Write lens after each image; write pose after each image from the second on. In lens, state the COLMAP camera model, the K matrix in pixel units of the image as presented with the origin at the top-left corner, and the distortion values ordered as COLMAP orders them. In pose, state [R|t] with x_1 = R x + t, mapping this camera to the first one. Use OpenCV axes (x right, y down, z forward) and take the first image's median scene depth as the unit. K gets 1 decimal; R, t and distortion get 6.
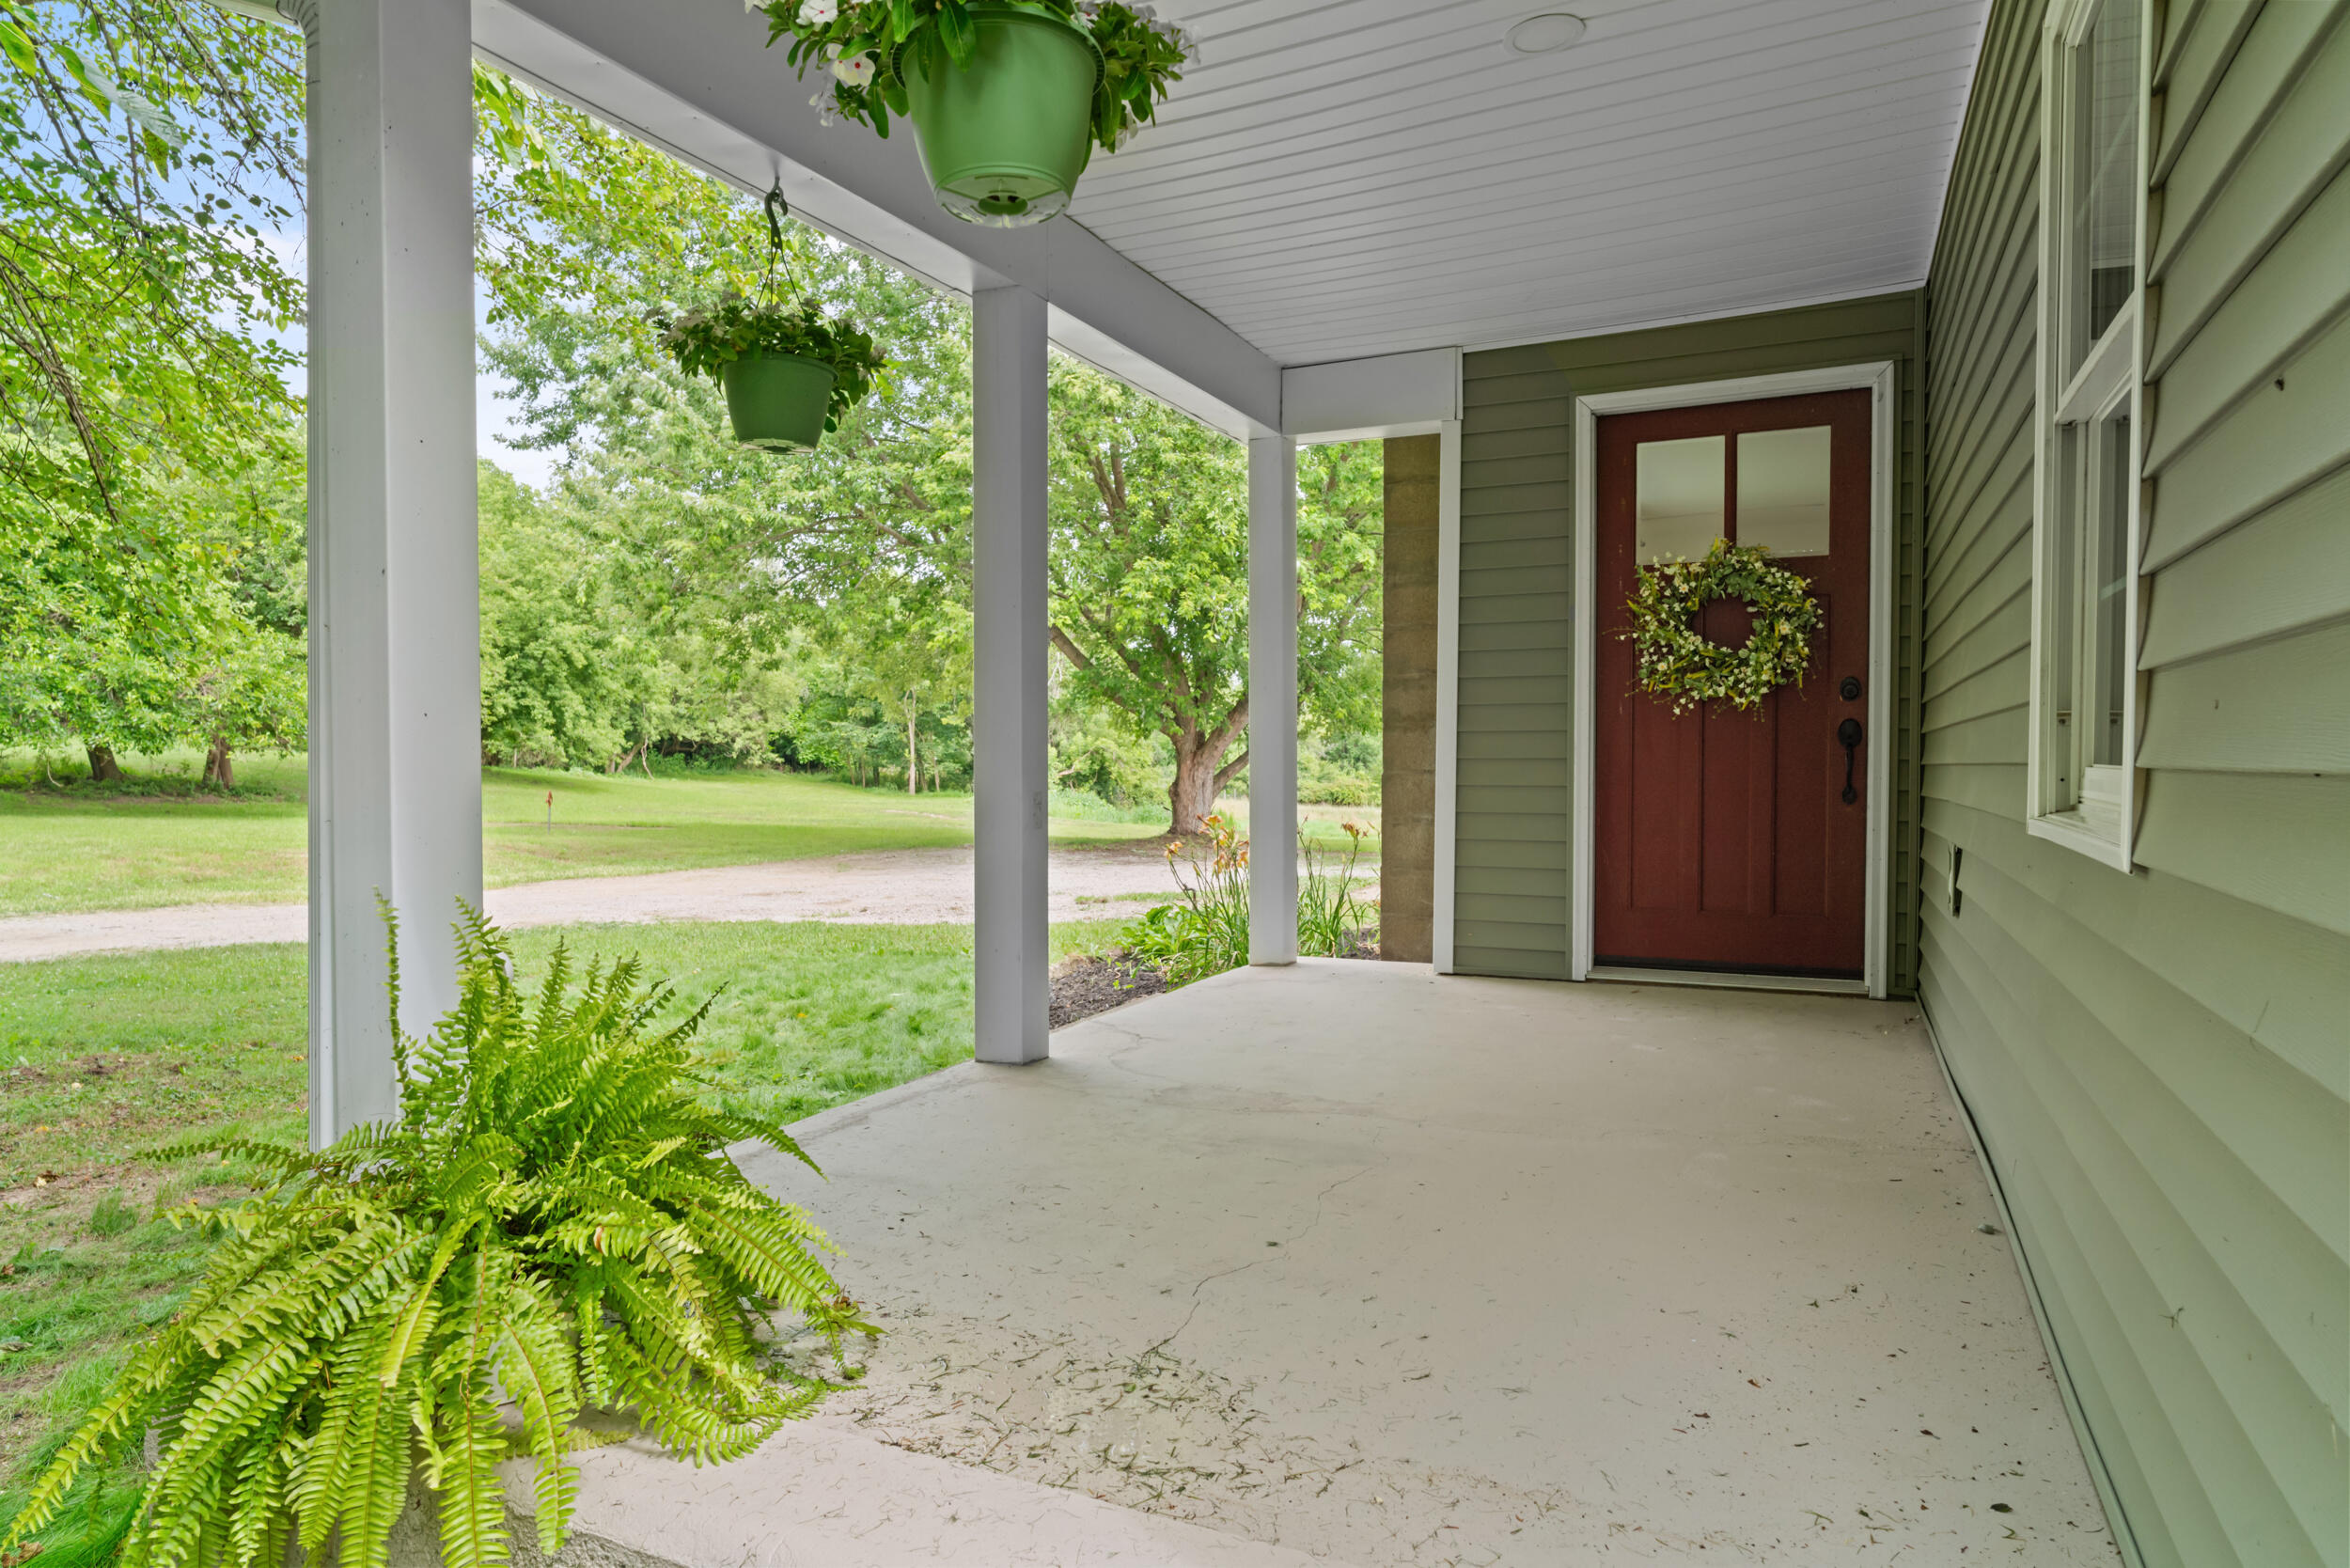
lens RADIAL K [[1372.4, 0, 1177.5], [0, 1372.4, 804.3], [0, 0, 1]] dist [-0.004289, 0.000629]
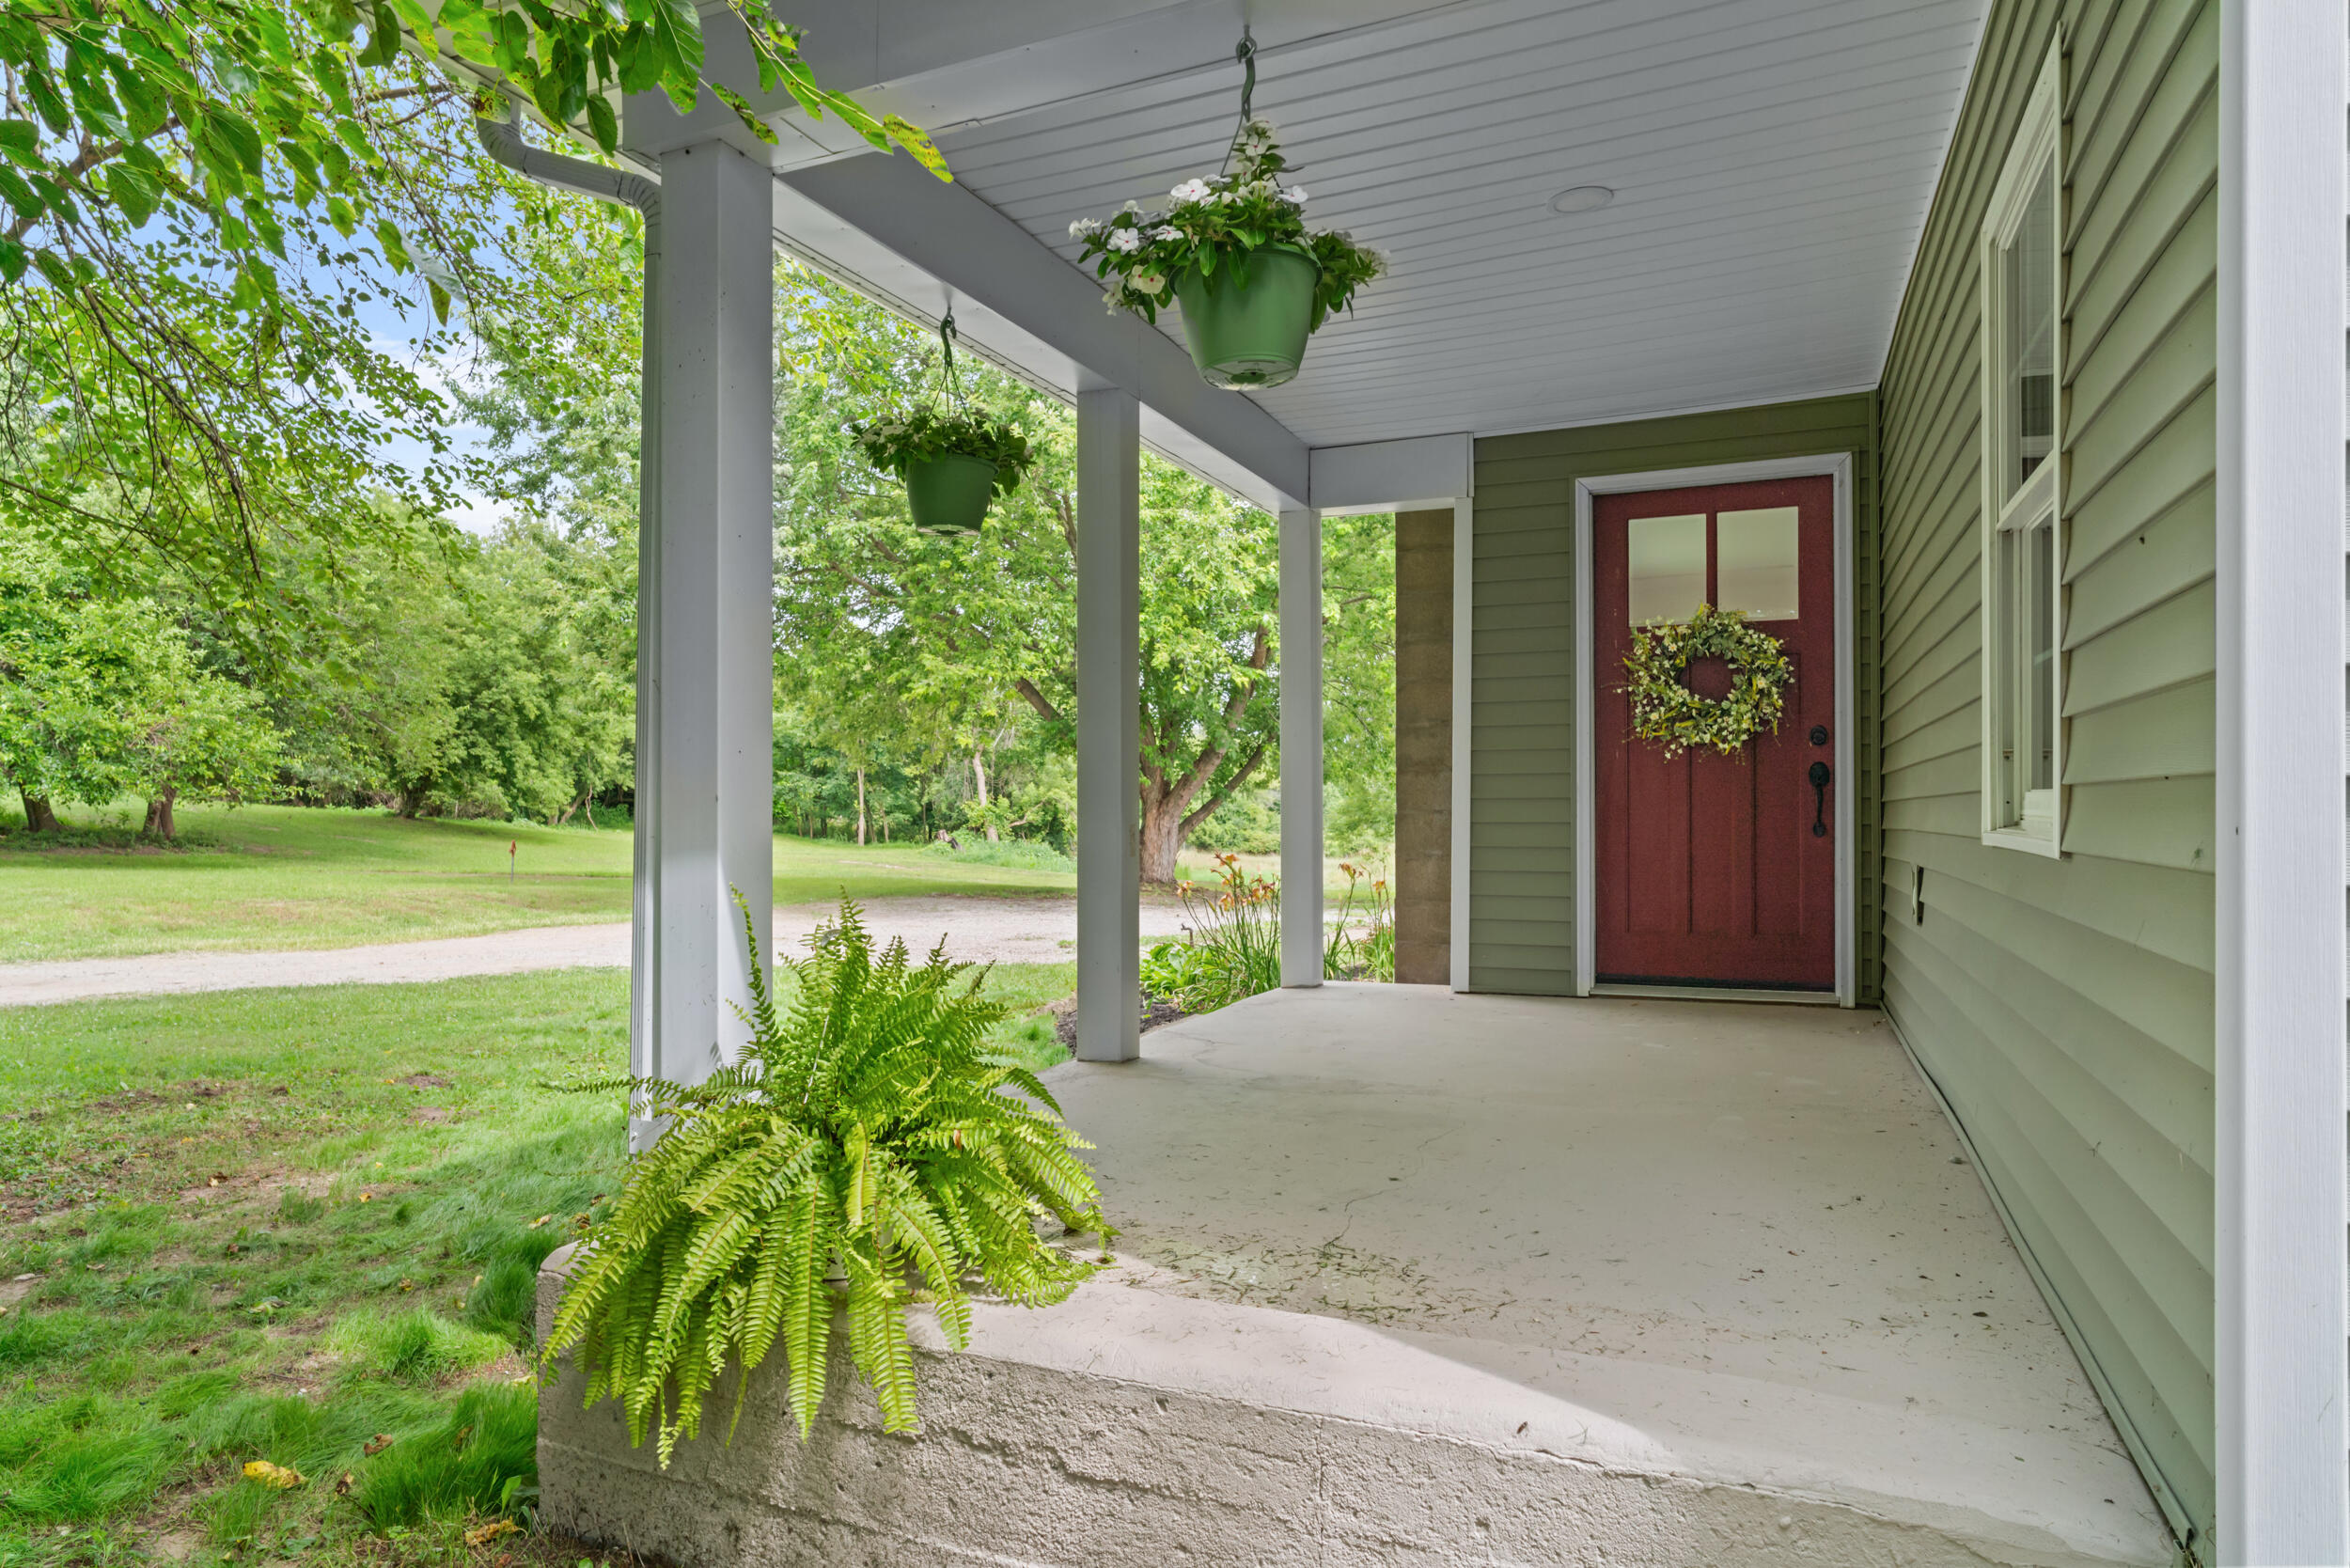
lens RADIAL K [[1387.3, 0, 1176.5], [0, 1387.3, 814.0], [0, 0, 1]] dist [-0.004268, -0.000392]
pose [[0.999207, -0.001443, 0.039781, -0.086468], [0.002649, 0.999538, -0.030264, 0.013725], [-0.039719, 0.030345, 0.998750, -0.124678]]
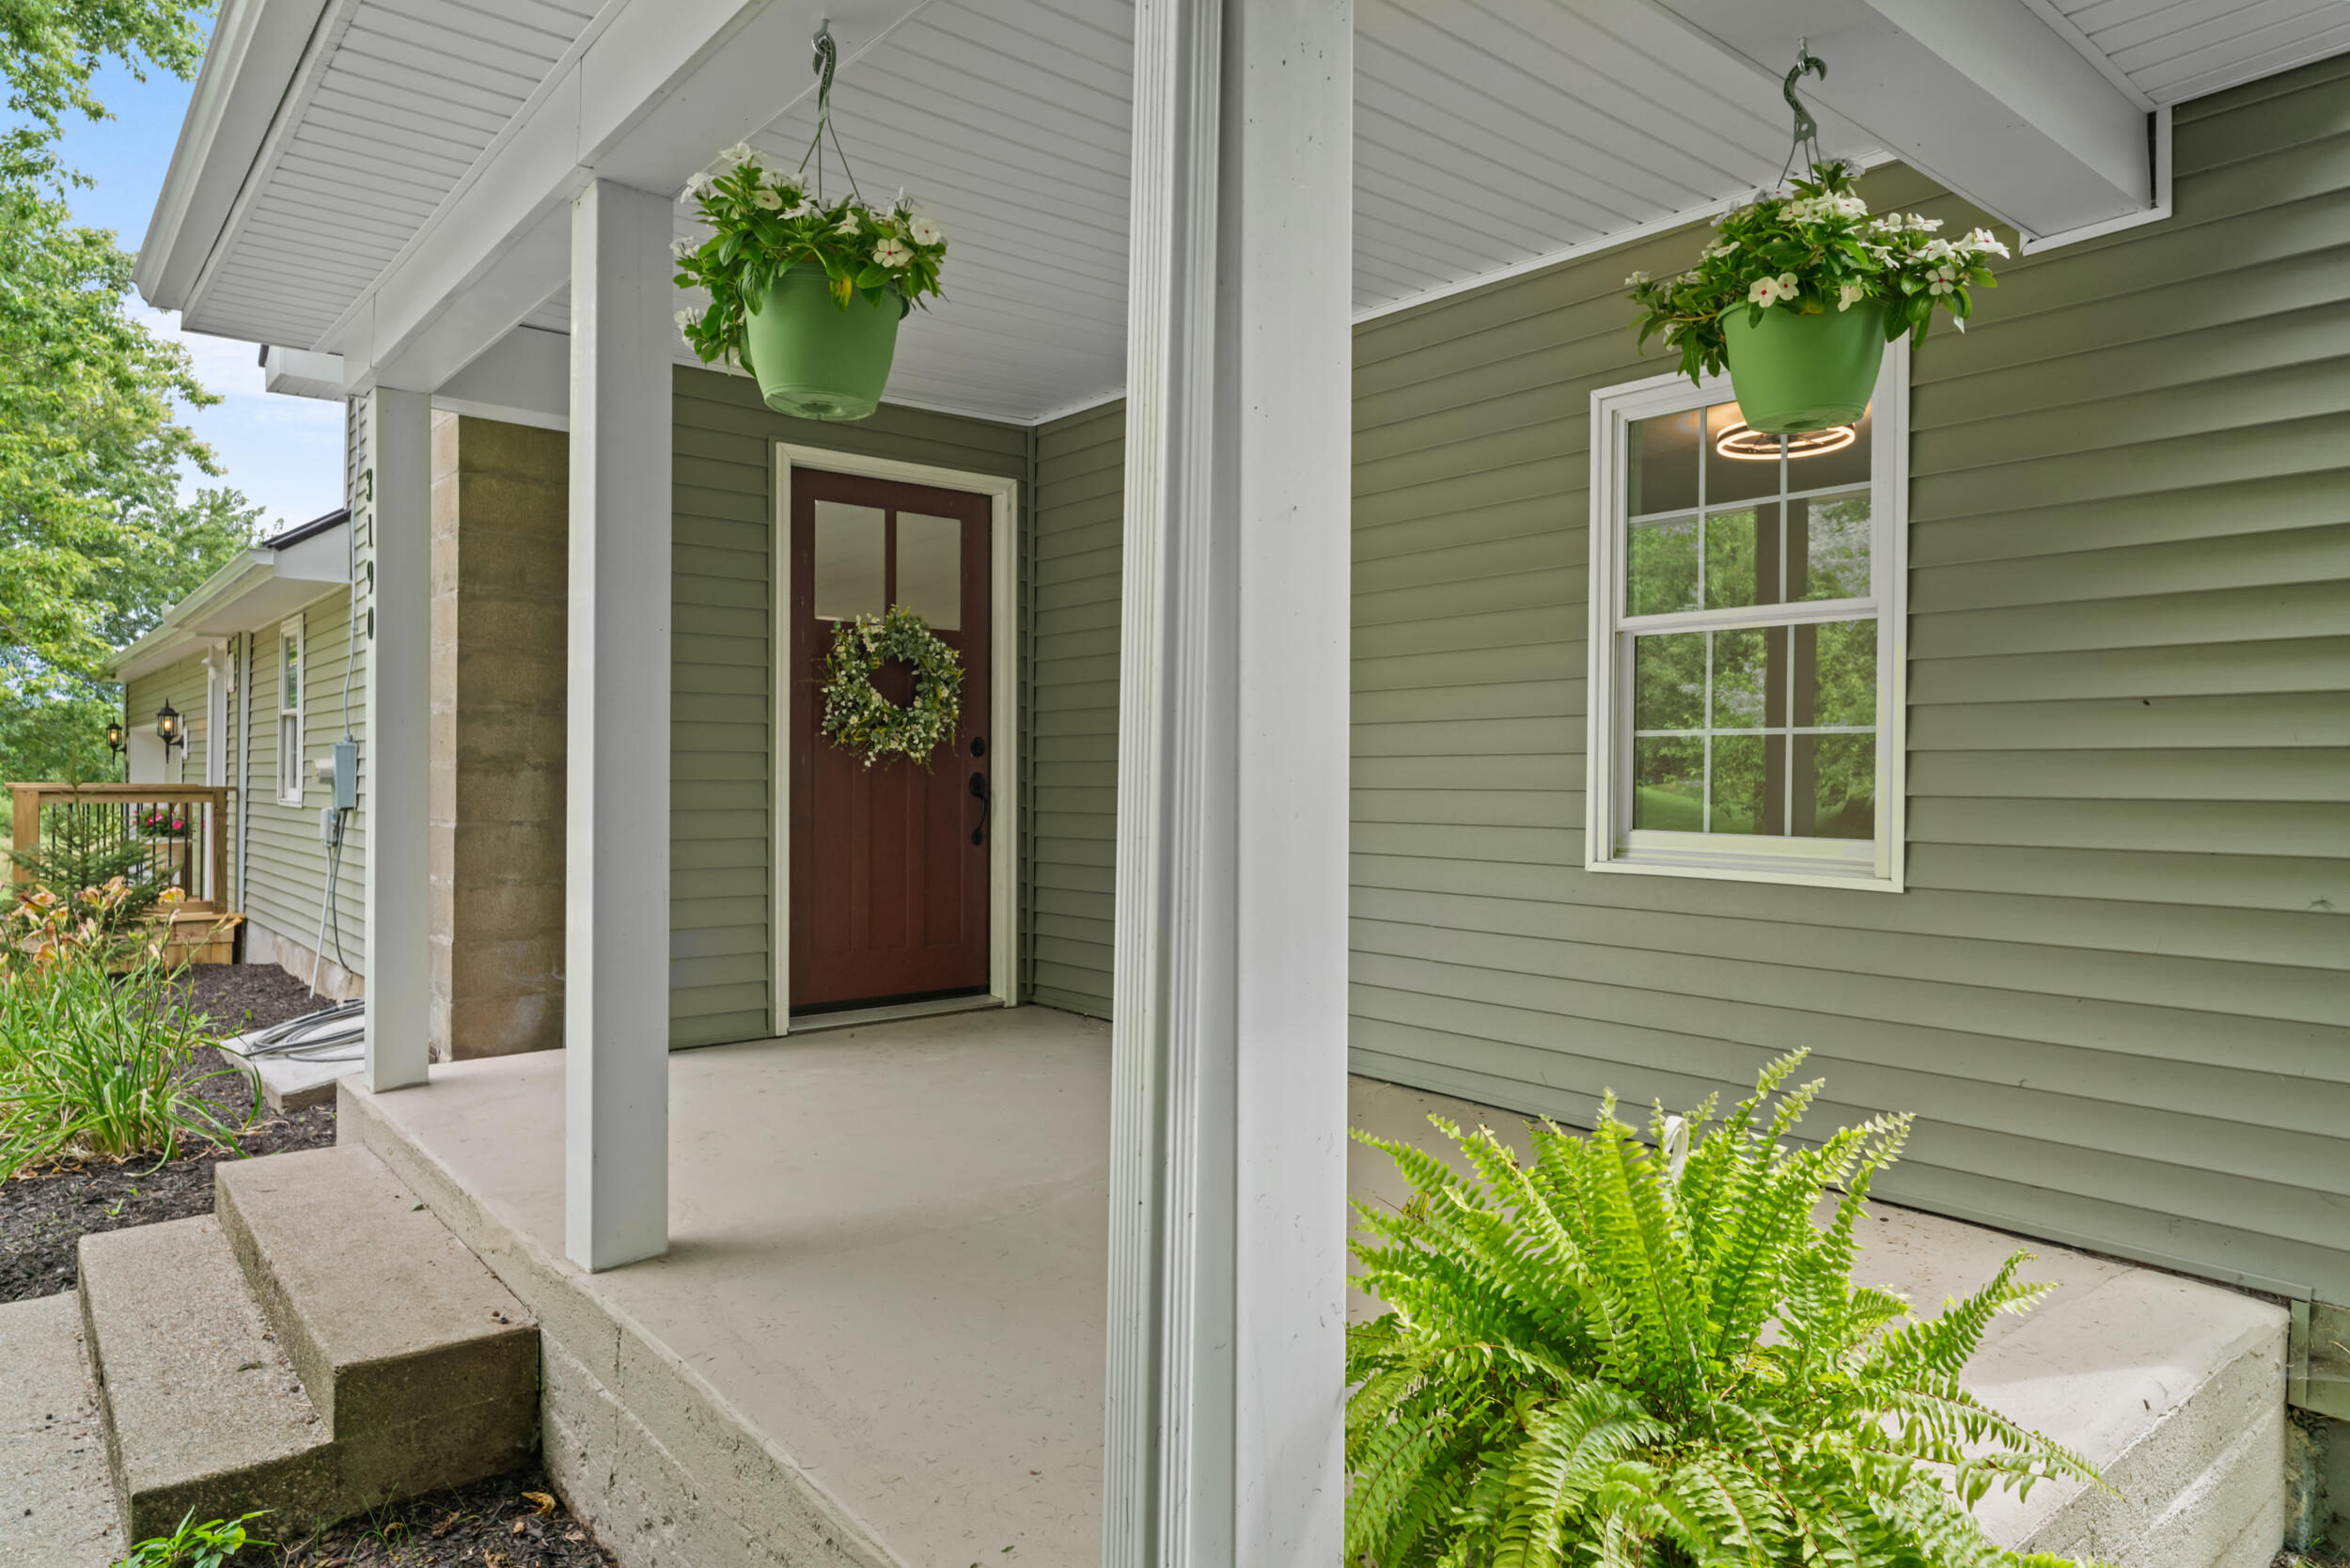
lens RADIAL K [[1398.0, 0, 1175.0], [0, 1398.0, 784.0], [0, 0, 1]] dist [-0.002320, 0.002235]
pose [[0.422285, -0.003233, 0.906458, -0.508729], [0.025560, 0.999638, -0.008342, -0.037039], [-0.906103, 0.026692, 0.422215, 0.331954]]
